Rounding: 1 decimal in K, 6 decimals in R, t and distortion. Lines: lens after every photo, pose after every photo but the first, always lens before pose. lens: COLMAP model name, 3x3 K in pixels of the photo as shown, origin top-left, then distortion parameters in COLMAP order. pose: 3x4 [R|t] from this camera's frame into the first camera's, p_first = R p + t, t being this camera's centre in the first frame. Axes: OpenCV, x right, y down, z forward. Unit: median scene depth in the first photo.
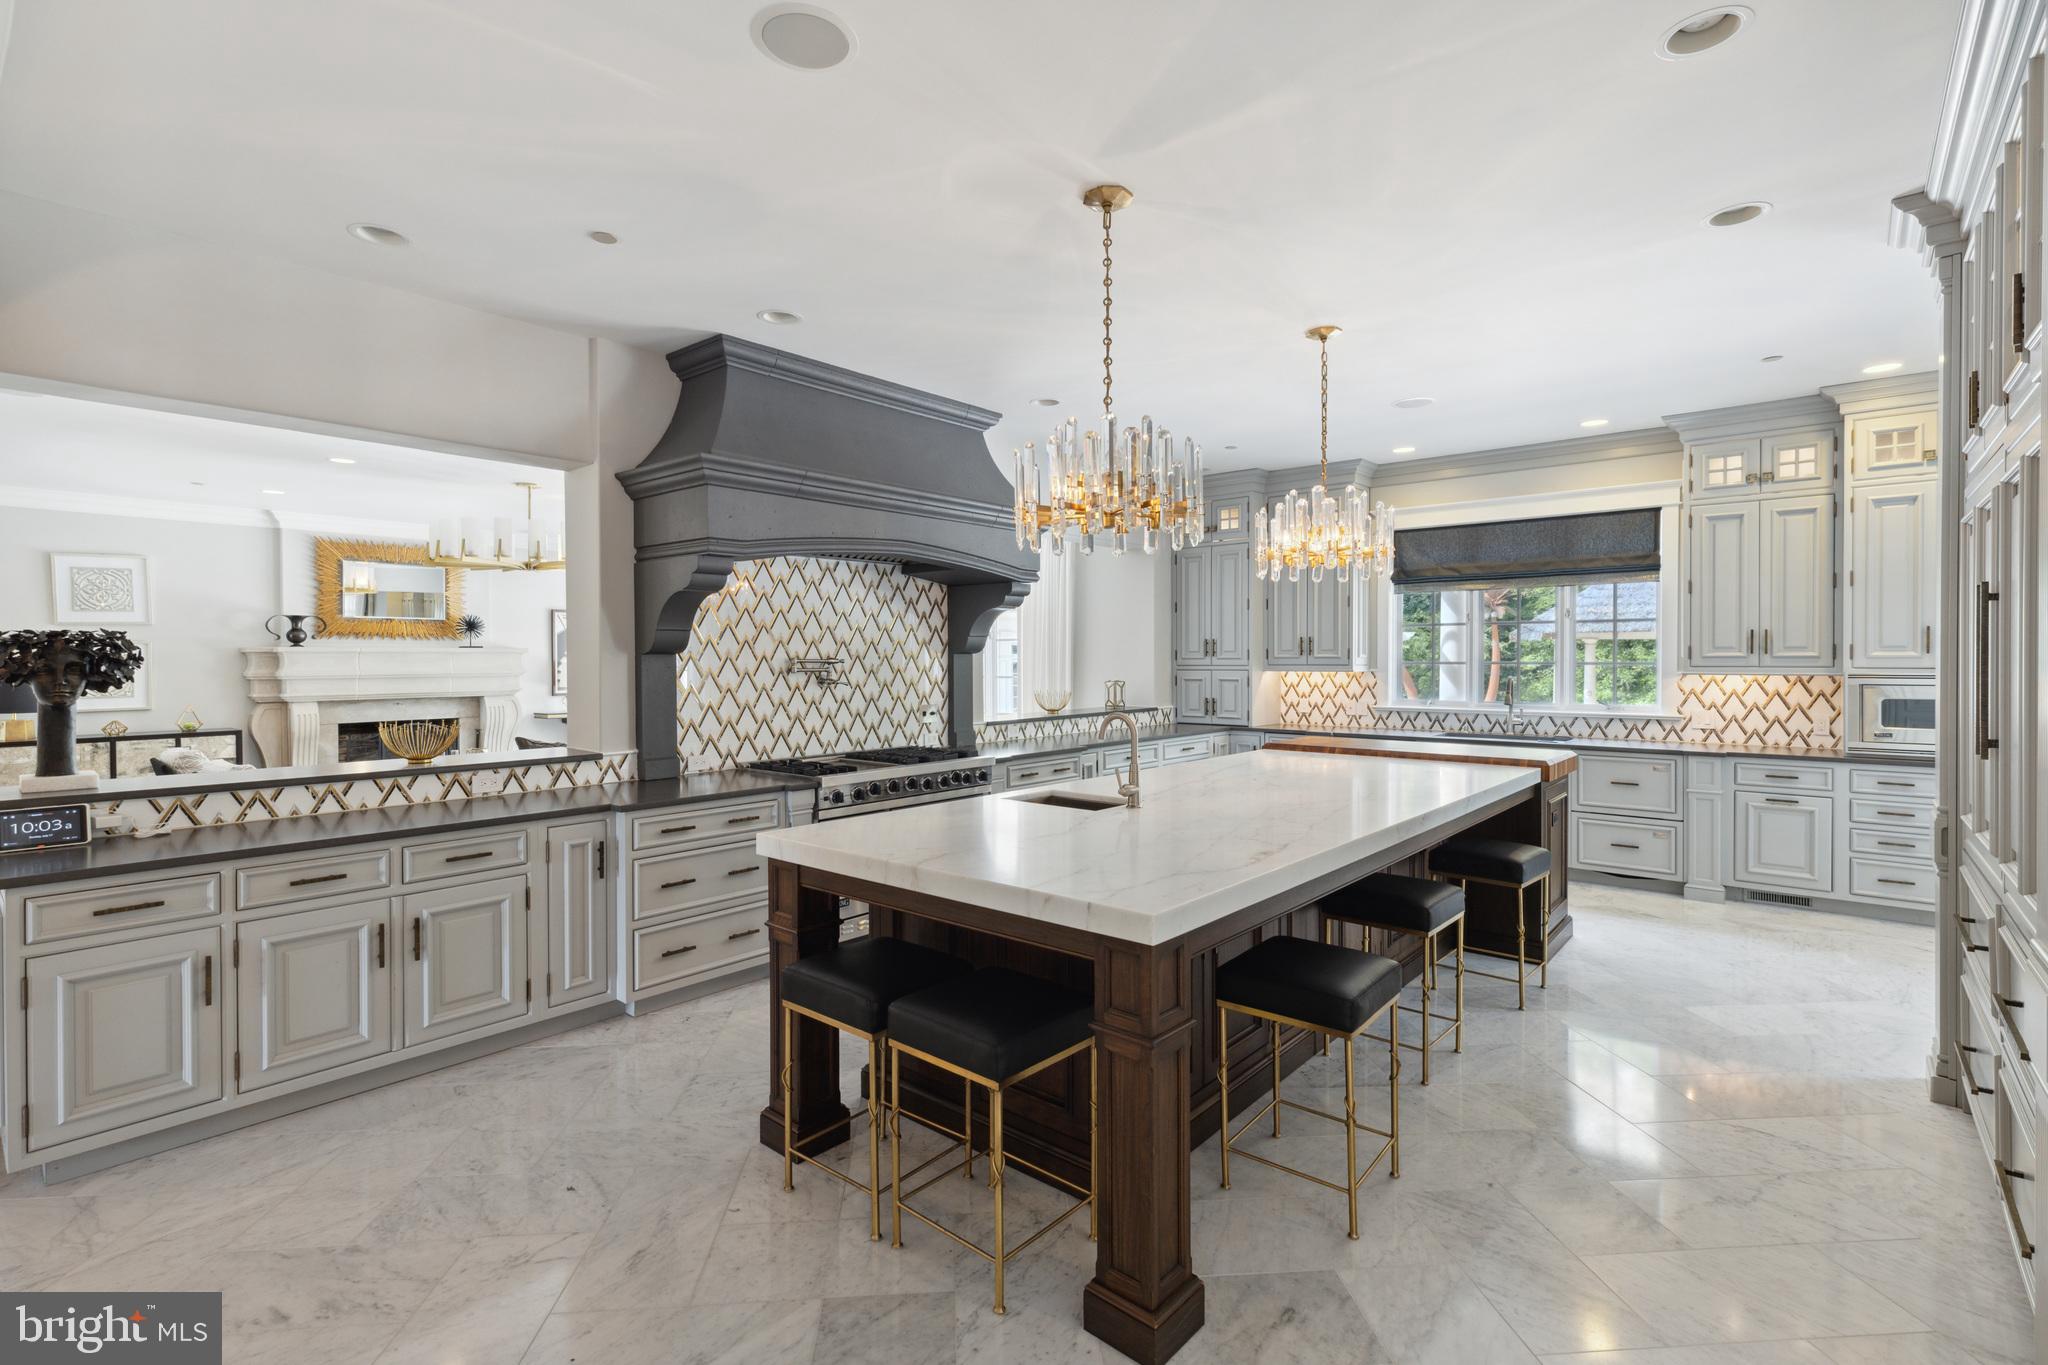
lens RADIAL K [[954.3, 0, 1029.5], [0, 954.3, 672.5], [0, 0, 1]] dist [0.001735, 0.000382]
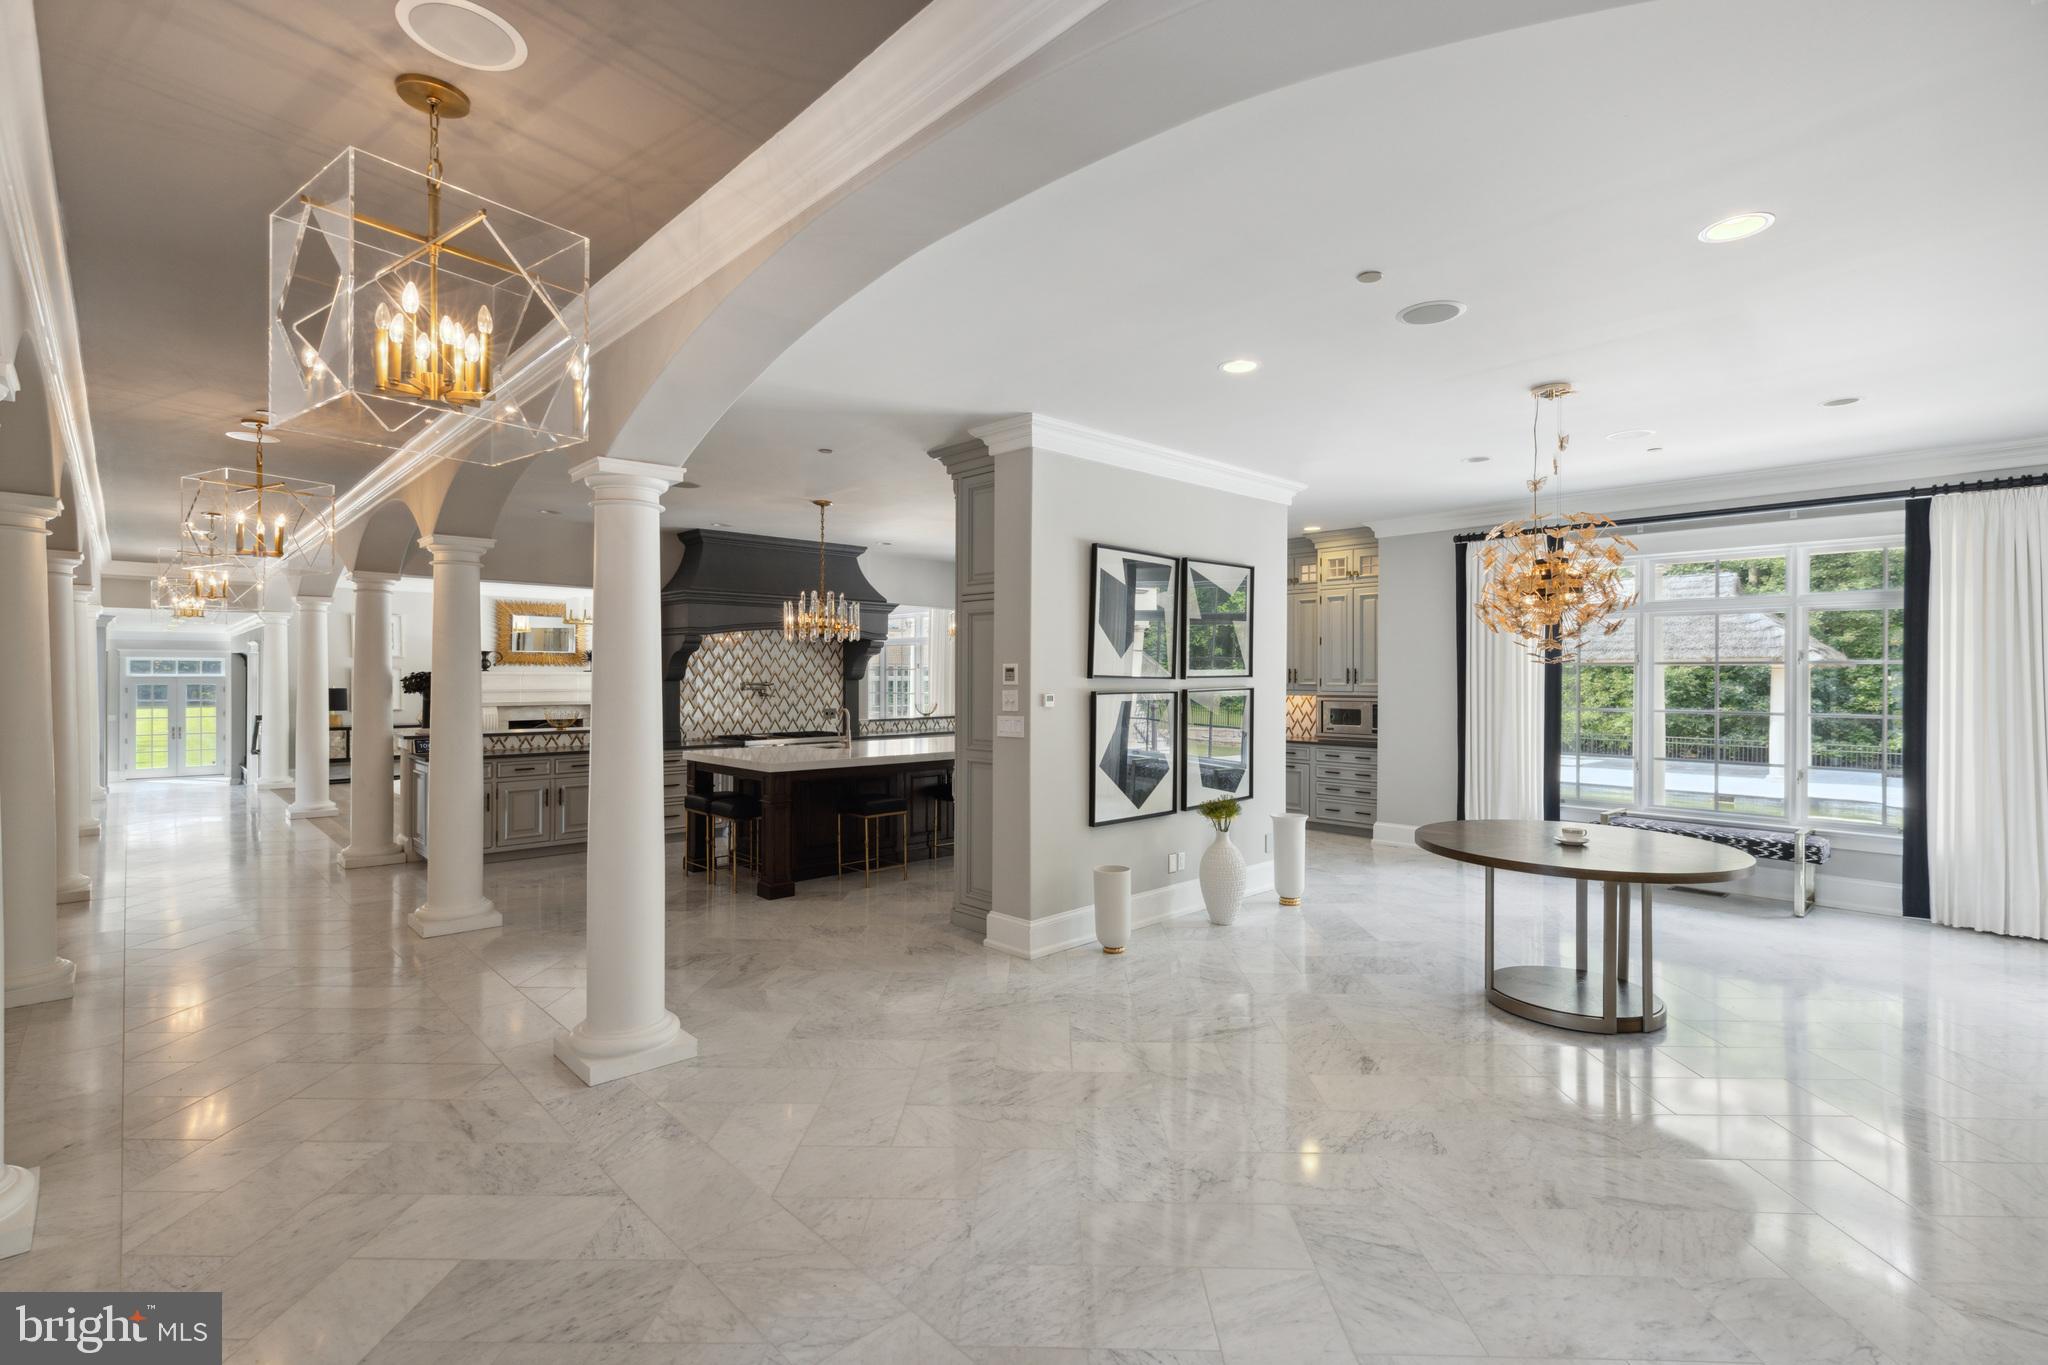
lens RADIAL K [[931.0, 0, 1024.0], [0, 931.0, 682.5], [0, 0, 1]] dist [-0.000208, -0.000067]
pose [[0.994772, 0.005922, -0.101949, 0.466765], [-0.006861, 0.999937, -0.008860, -0.001896], [0.101890, 0.009513, 0.994750, -0.748457]]
